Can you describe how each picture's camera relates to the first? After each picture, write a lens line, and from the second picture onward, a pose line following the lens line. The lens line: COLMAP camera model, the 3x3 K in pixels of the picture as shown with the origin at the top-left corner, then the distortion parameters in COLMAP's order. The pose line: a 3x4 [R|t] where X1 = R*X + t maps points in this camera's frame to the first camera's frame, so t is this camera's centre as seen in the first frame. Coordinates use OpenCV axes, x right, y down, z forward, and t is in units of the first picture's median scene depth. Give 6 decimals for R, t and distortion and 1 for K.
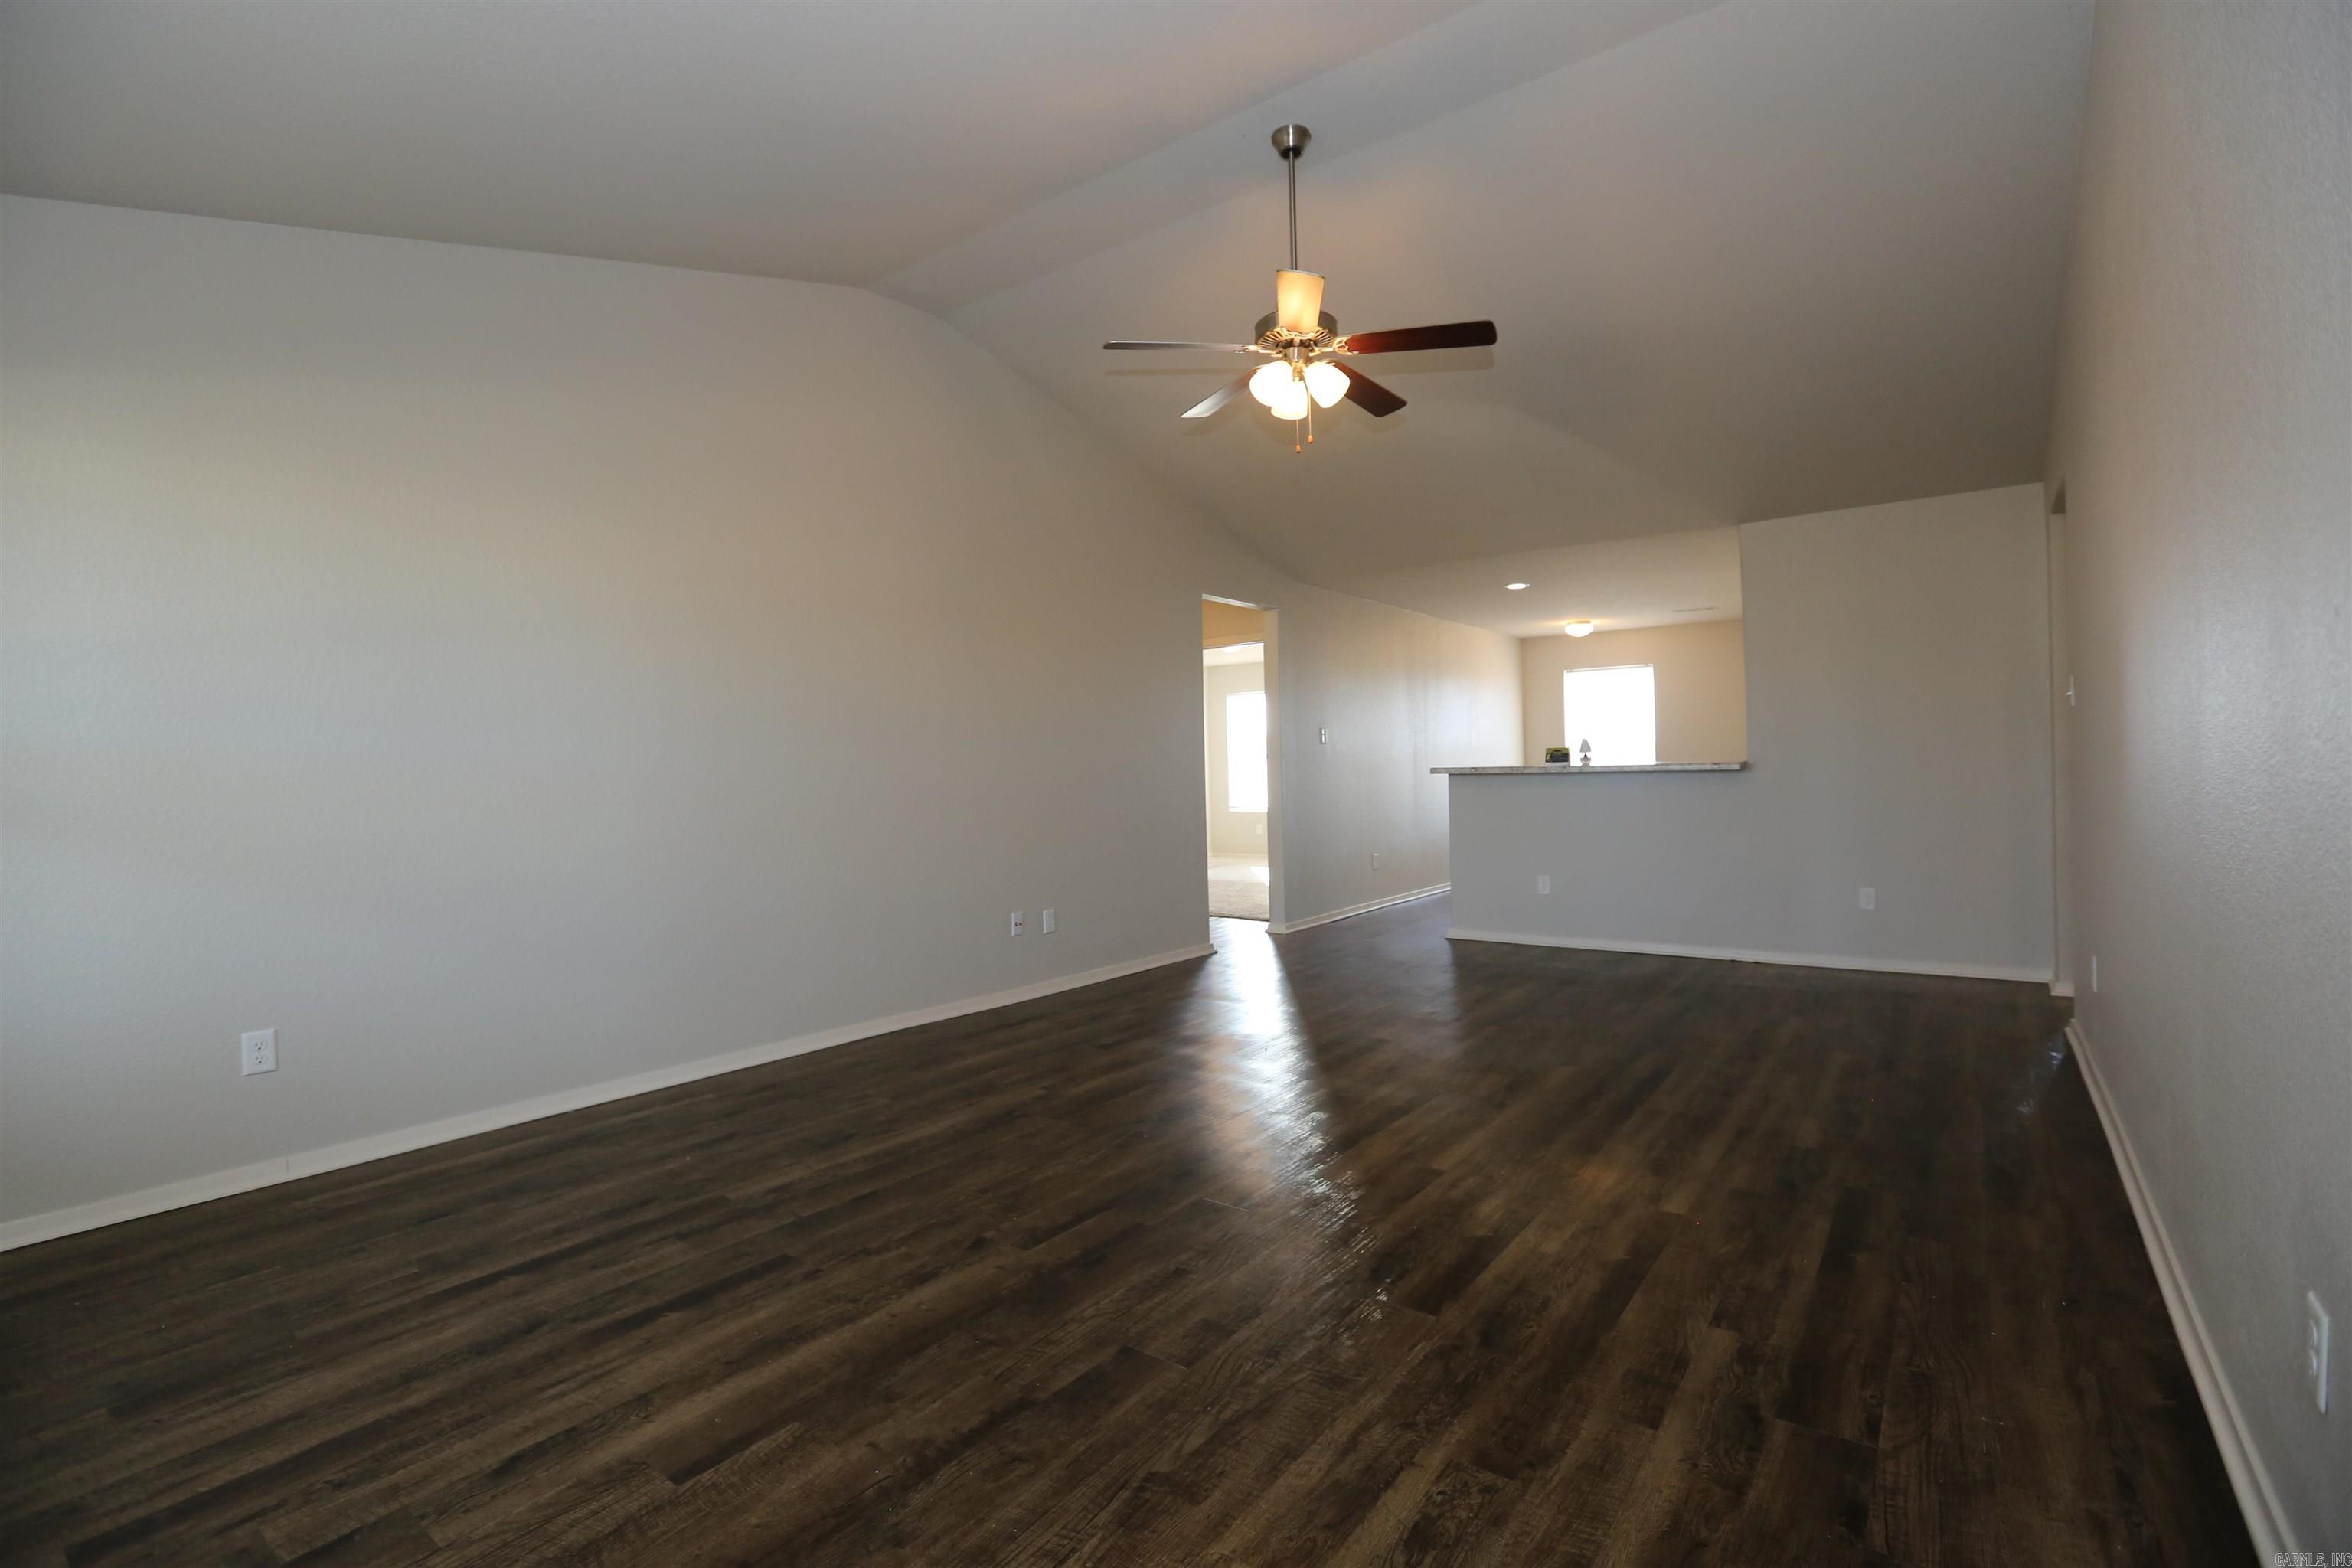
lens RADIAL K [[1069.8, 0, 1169.2], [0, 1069.8, 773.6], [0, 0, 1]] dist [-0.044029, 0.015730]
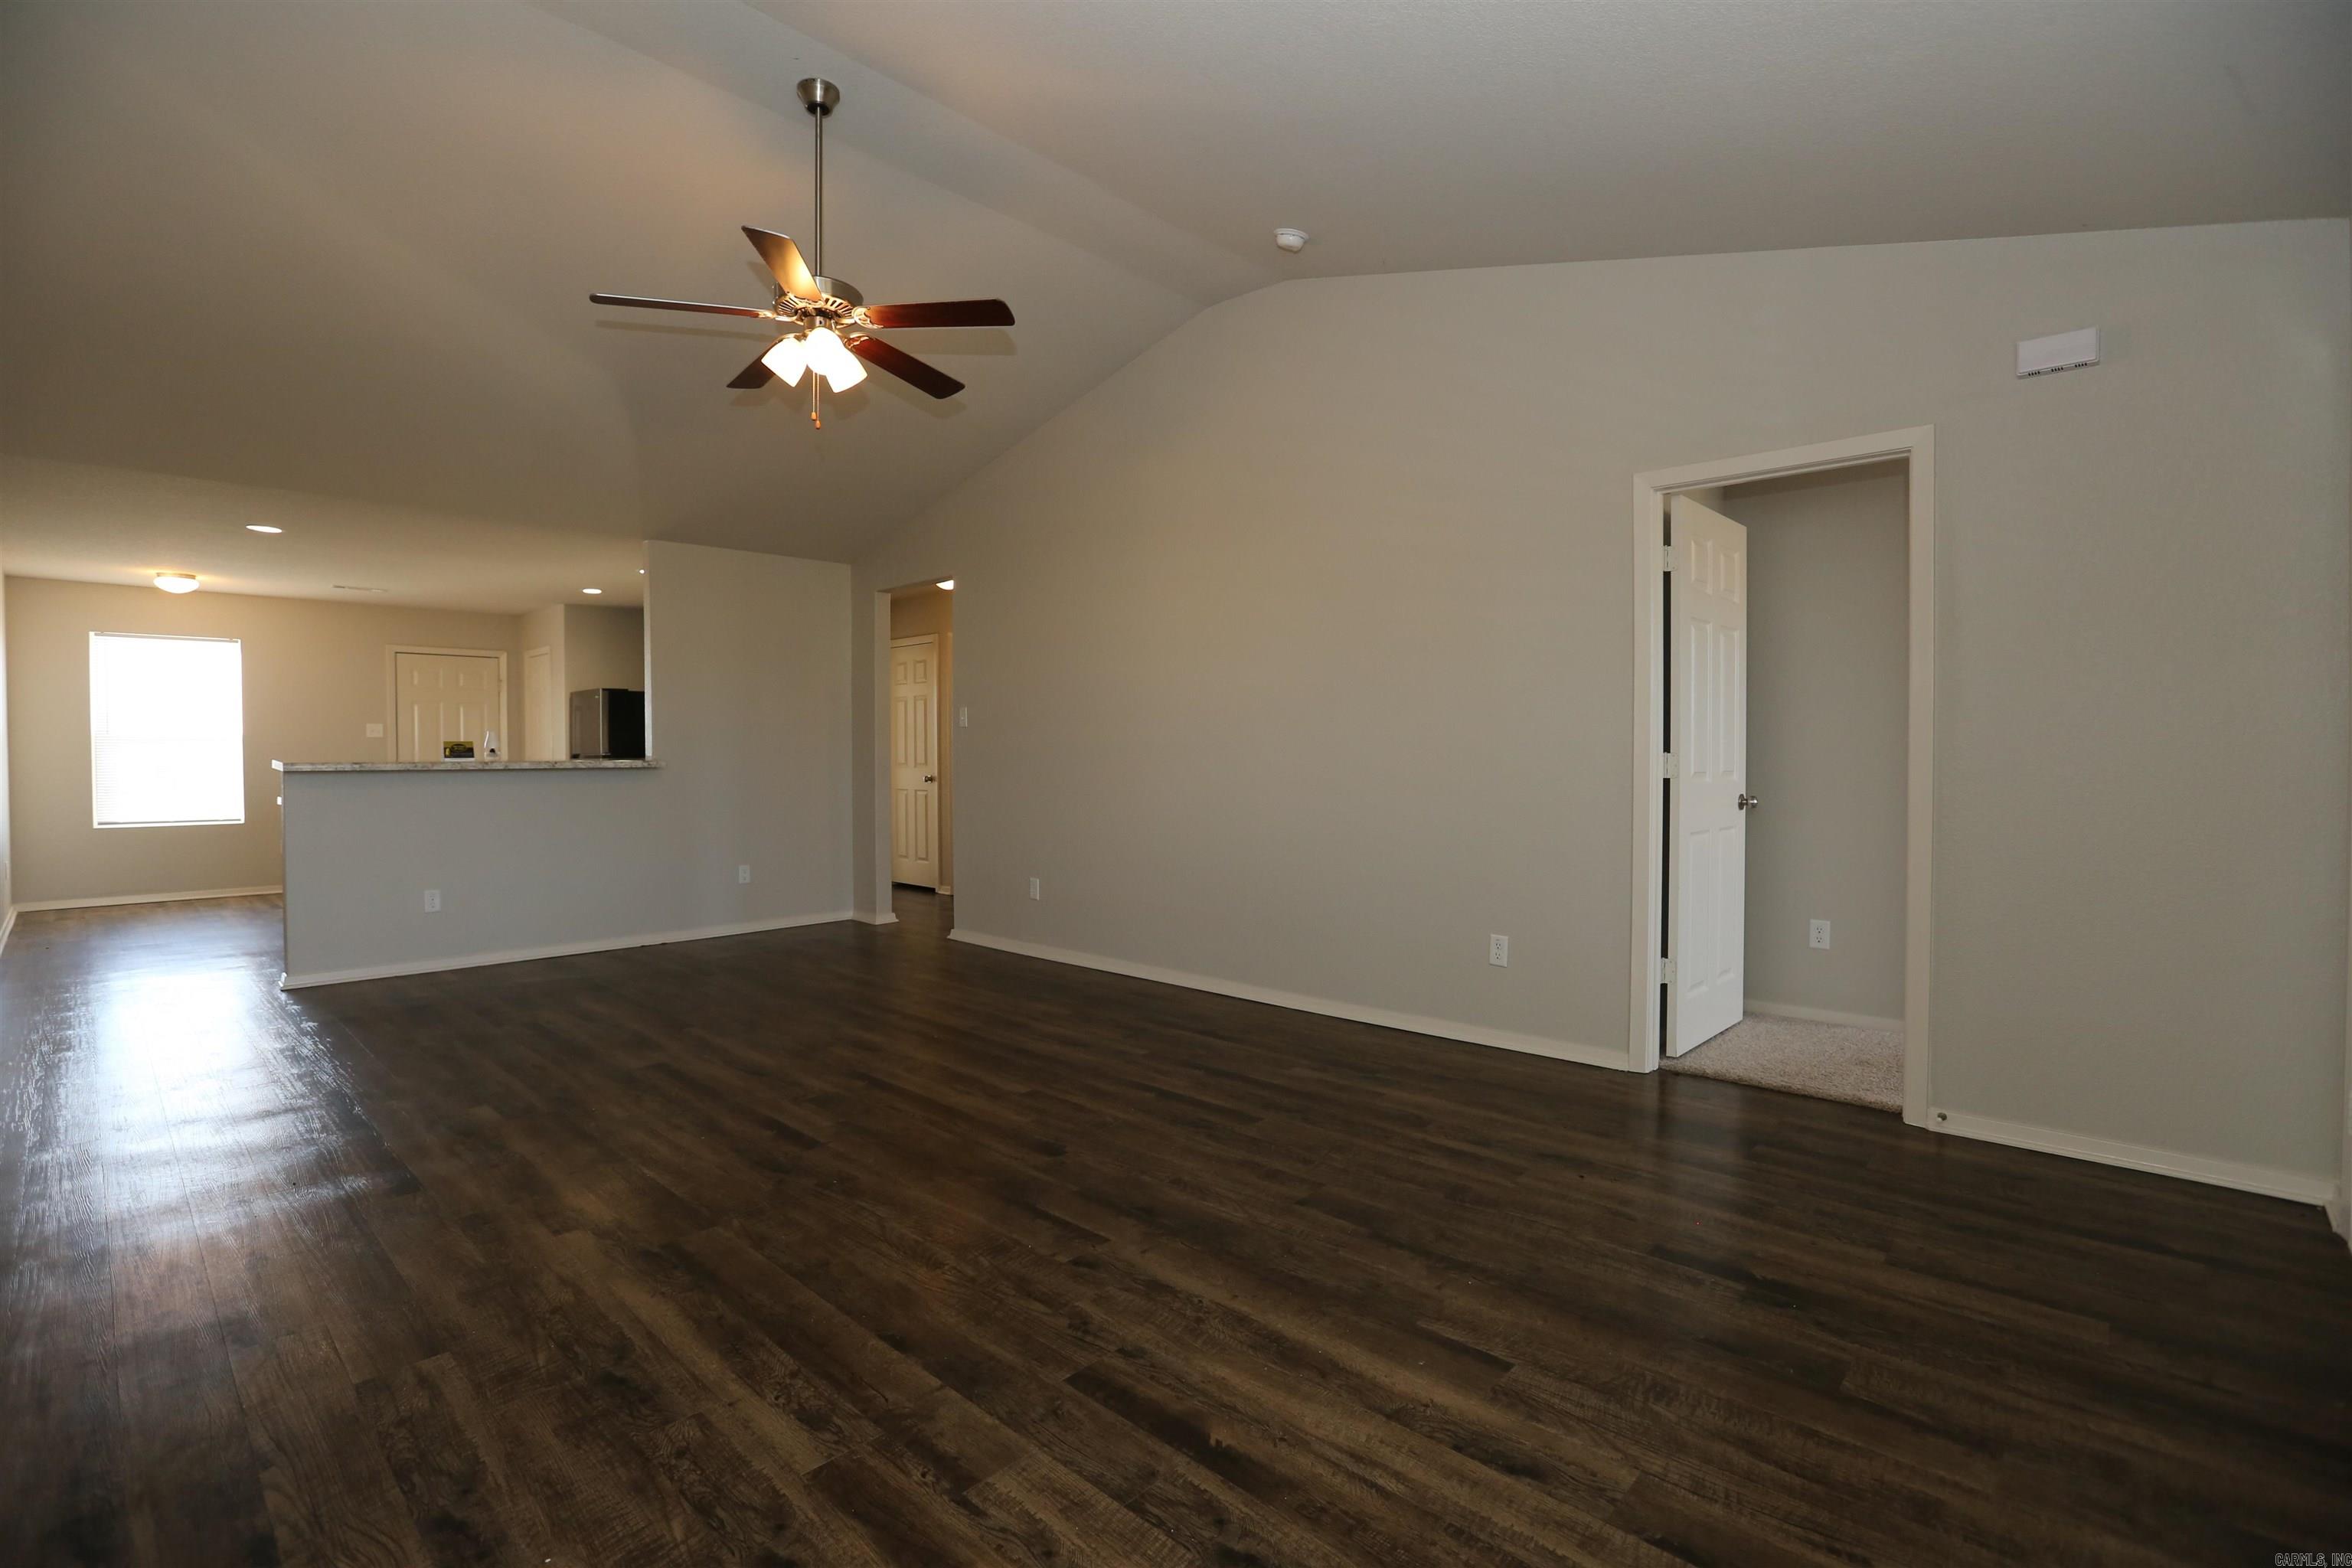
lens RADIAL K [[1069.8, 0, 1169.2], [0, 1069.8, 773.6], [0, 0, 1]] dist [-0.044029, 0.015730]
pose [[0.095537, 0.006790, 0.995403, -1.205123], [-0.002058, 0.999976, -0.006624, 0.017909], [-0.995424, -0.001416, 0.095549, 0.909096]]
